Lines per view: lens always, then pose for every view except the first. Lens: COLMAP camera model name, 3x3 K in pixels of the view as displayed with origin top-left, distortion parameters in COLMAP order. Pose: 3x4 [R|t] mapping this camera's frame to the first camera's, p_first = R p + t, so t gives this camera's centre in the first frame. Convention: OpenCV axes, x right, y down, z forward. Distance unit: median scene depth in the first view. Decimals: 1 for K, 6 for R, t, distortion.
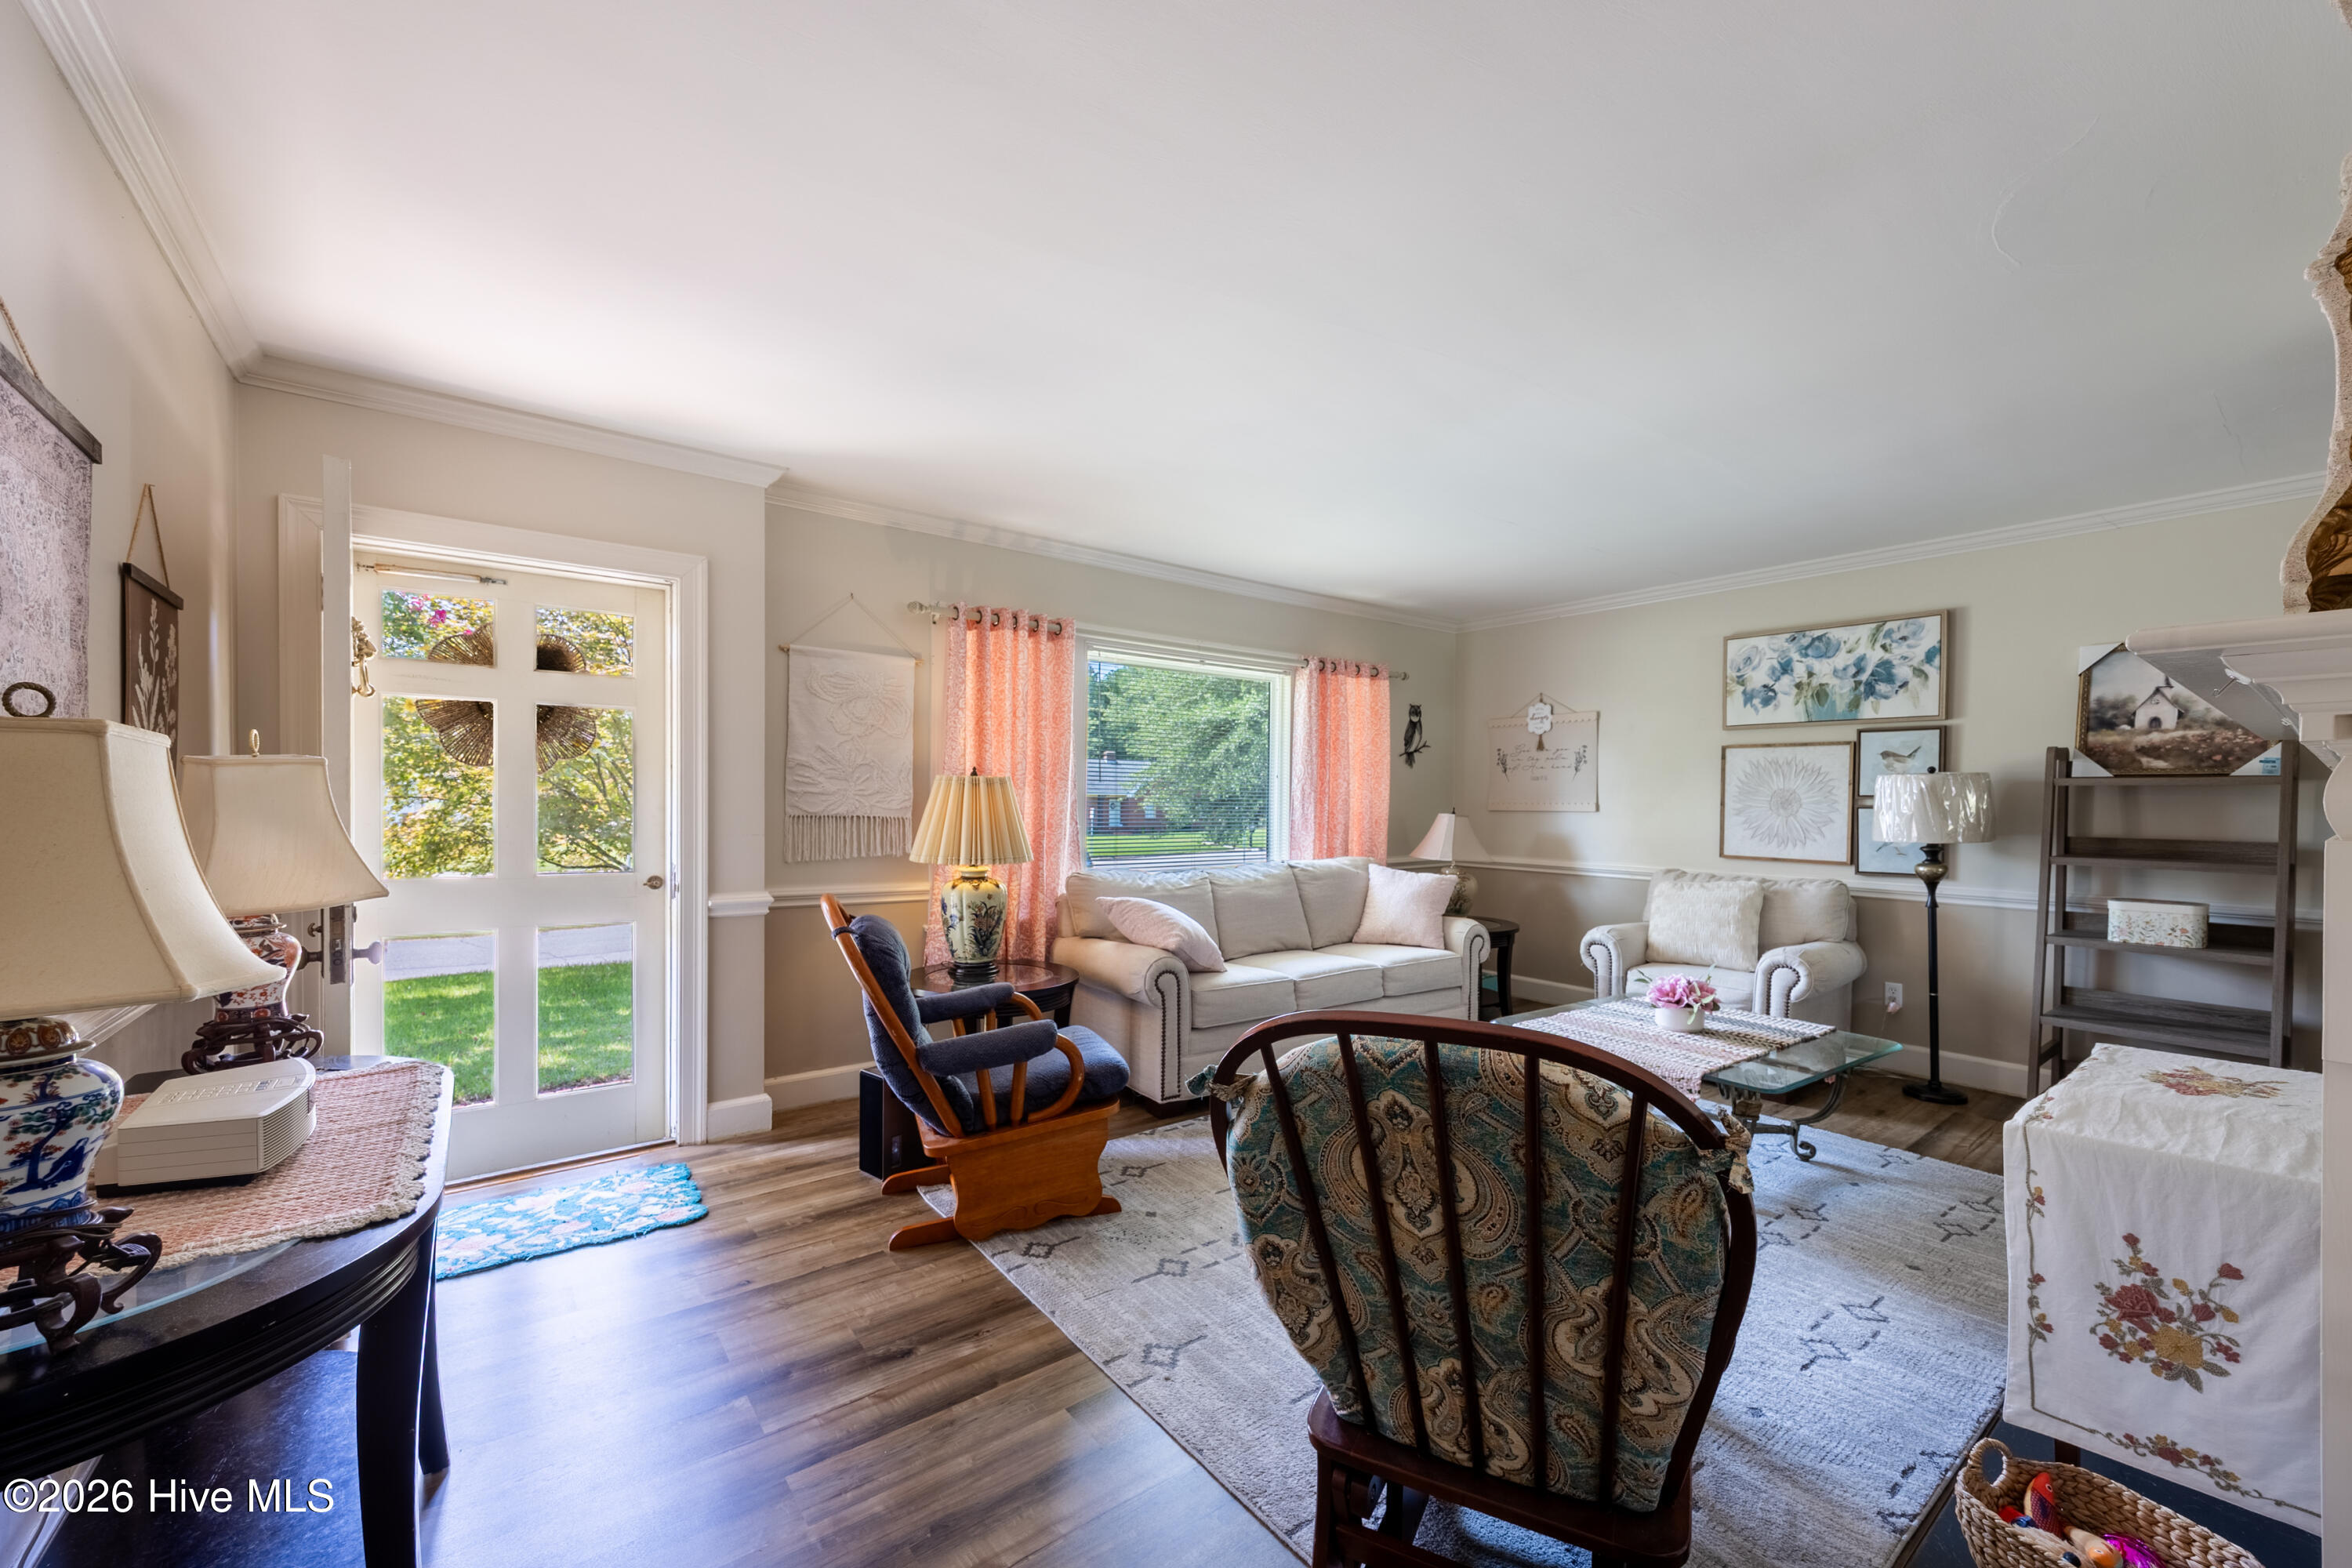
lens RADIAL K [[905.4, 0, 1180.3], [0, 905.4, 823.0], [0, 0, 1]] dist [-0.002493, -0.000061]
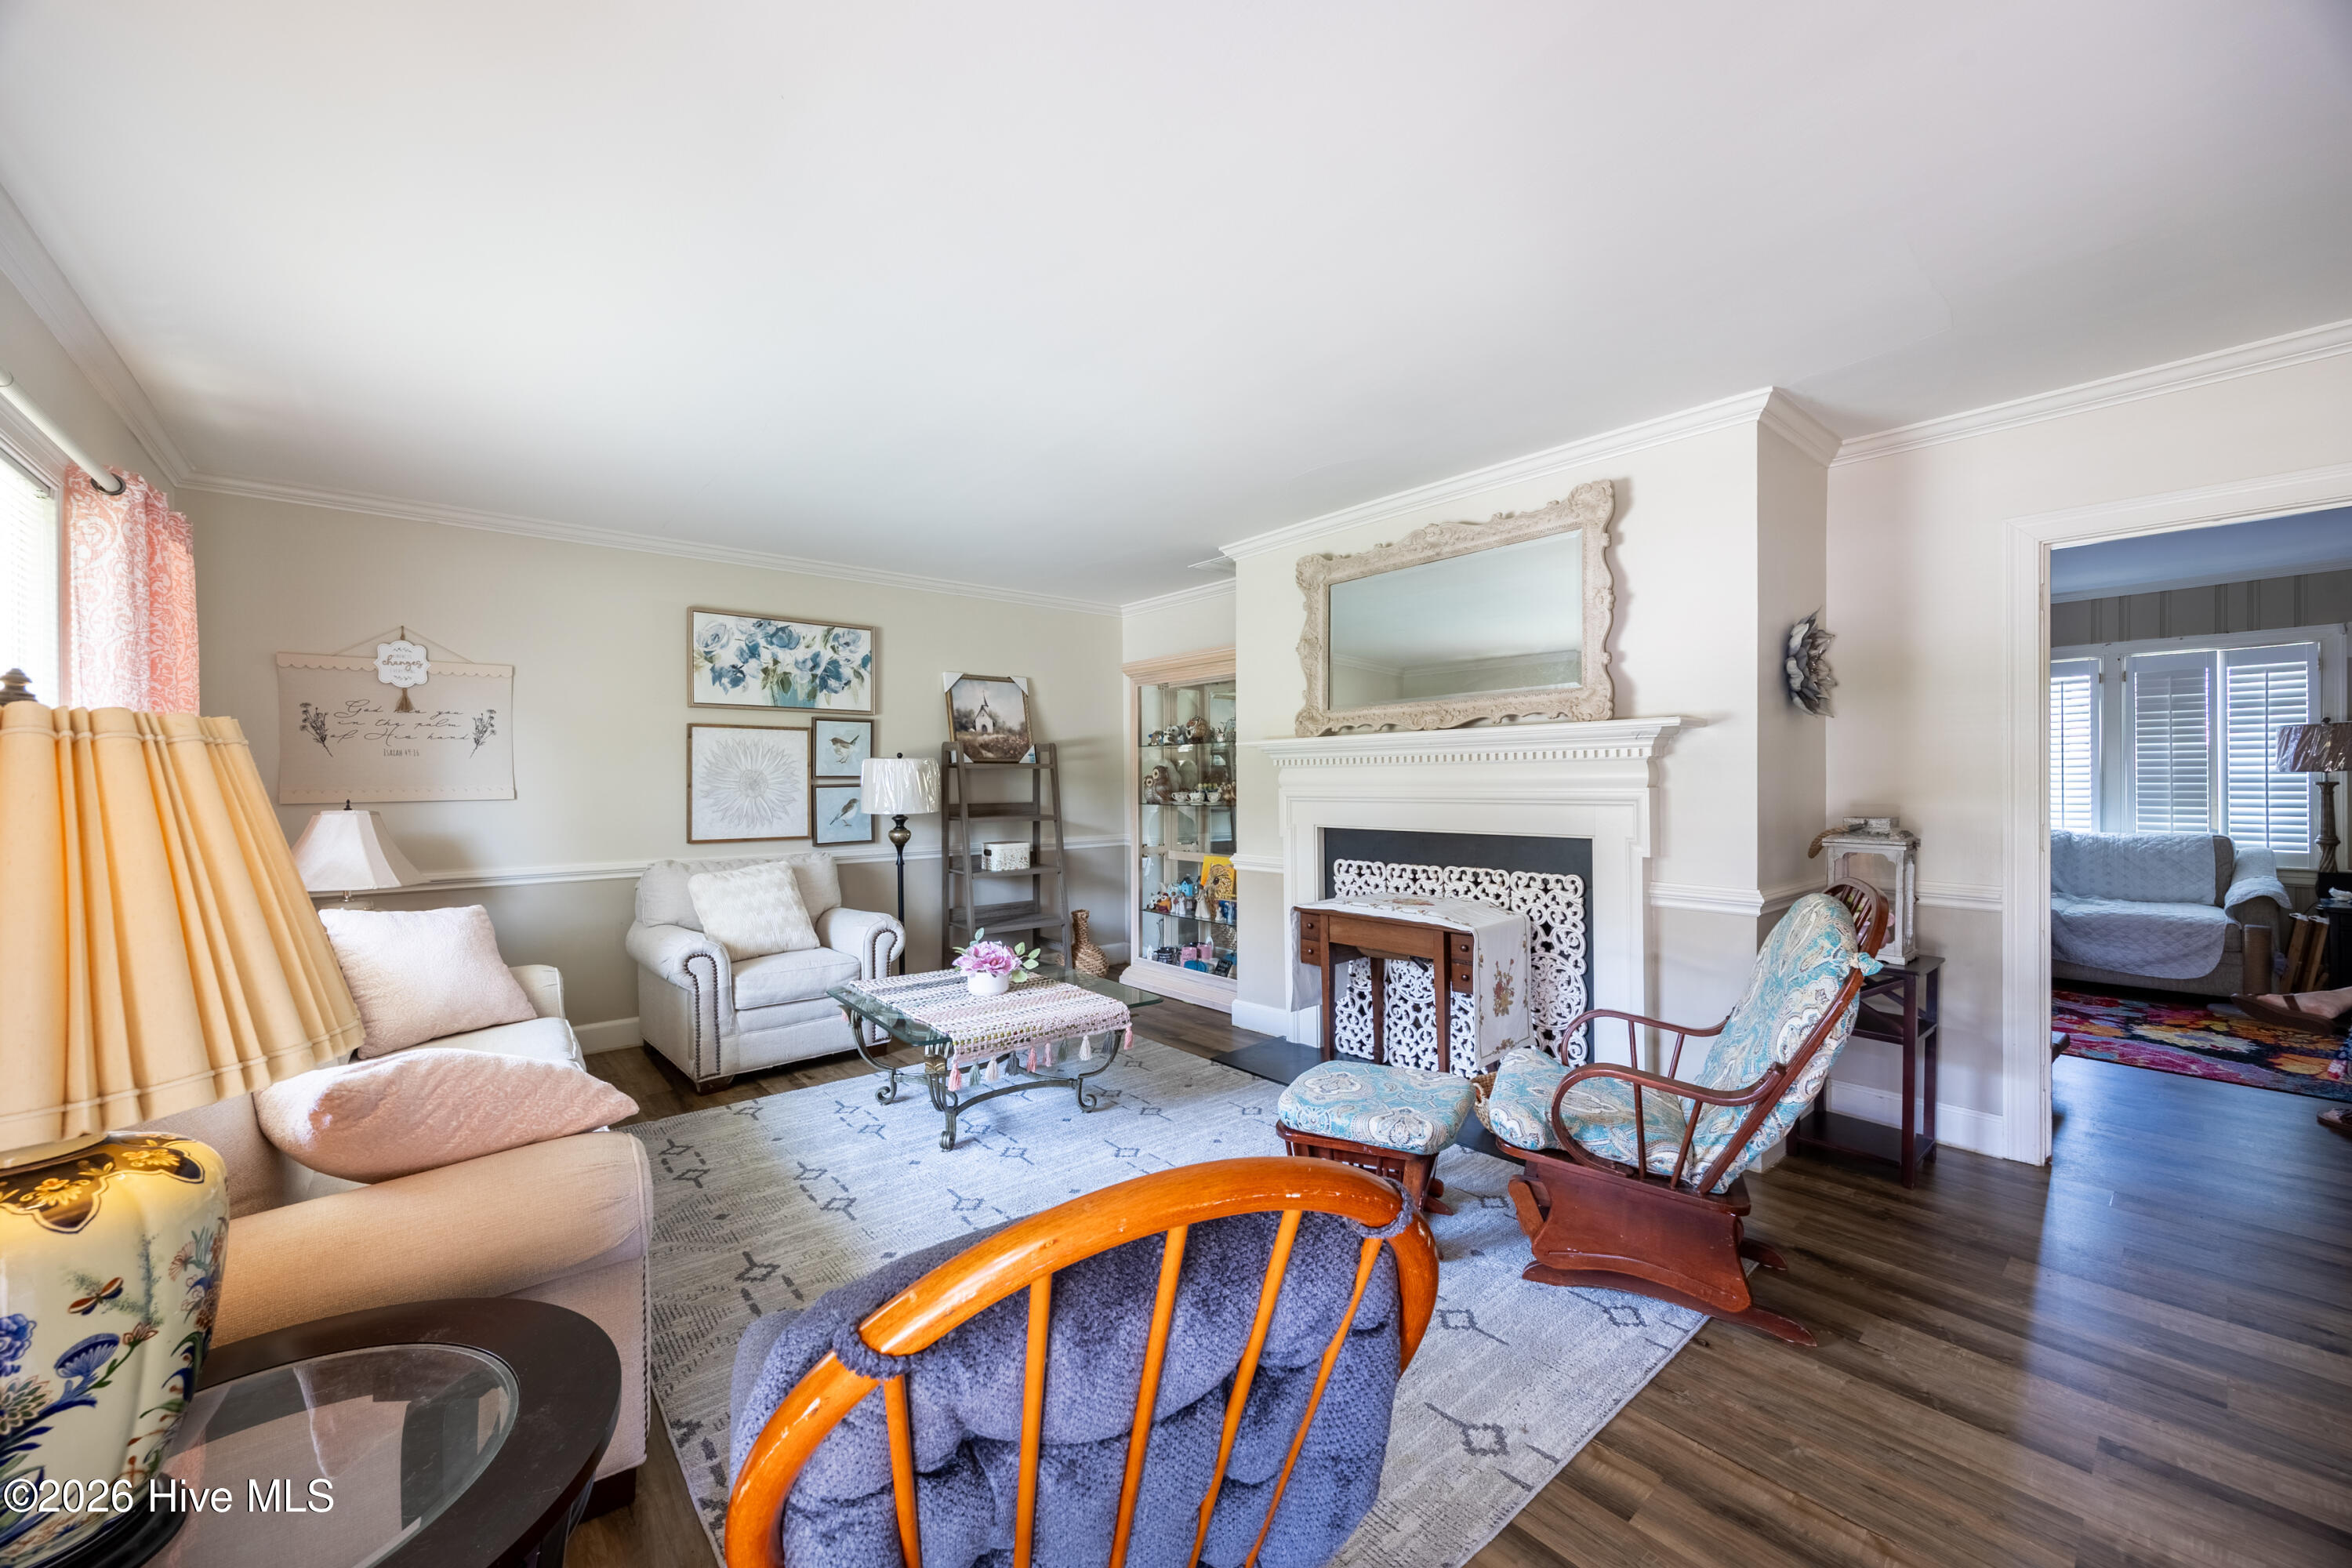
lens RADIAL K [[905.4, 0, 1184.9], [0, 905.4, 775.3], [0, 0, 1]] dist [-0.002493, -0.000061]
pose [[-0.037397, -0.000164, 0.999300, -0.386808], [0.035667, 0.999363, 0.001499, -0.016665], [-0.998664, 0.035698, -0.037368, 0.579163]]
